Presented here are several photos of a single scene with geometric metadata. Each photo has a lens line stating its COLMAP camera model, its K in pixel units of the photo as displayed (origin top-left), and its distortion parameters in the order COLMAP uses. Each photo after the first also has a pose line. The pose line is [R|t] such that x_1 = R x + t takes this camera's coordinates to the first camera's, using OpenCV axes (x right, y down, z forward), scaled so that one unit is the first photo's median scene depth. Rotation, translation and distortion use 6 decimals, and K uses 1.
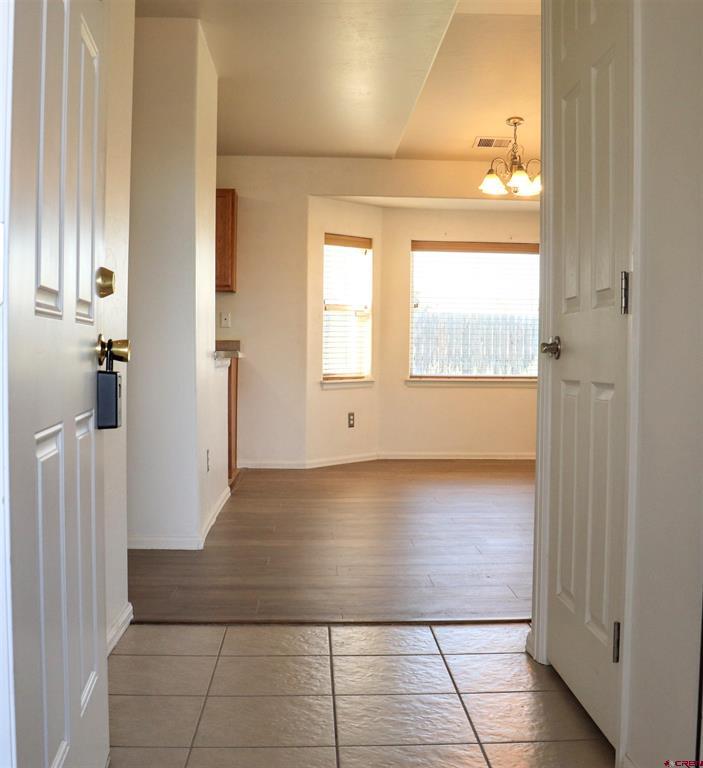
lens RADIAL K [[851.2, 0, 351.5], [0, 851.2, 384.0], [0, 0, 1]] dist [-0.206332, 0.006741]
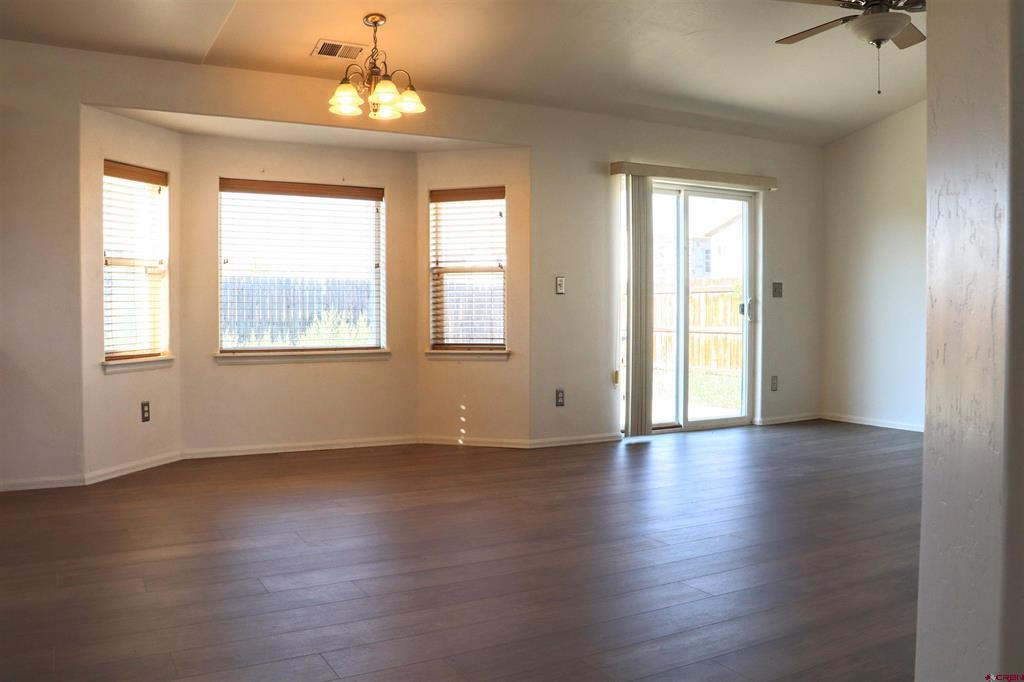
lens RADIAL K [[838.2, 0, 512.0], [0, 838.2, 341.0], [0, 0, 1]] dist [-0.171148, 0.134045]
pose [[0.897409, -0.024231, 0.440533, -0.024587], [0.027102, 0.999633, -0.000225, -0.011384], [-0.440366, 0.012142, 0.897736, 0.213450]]
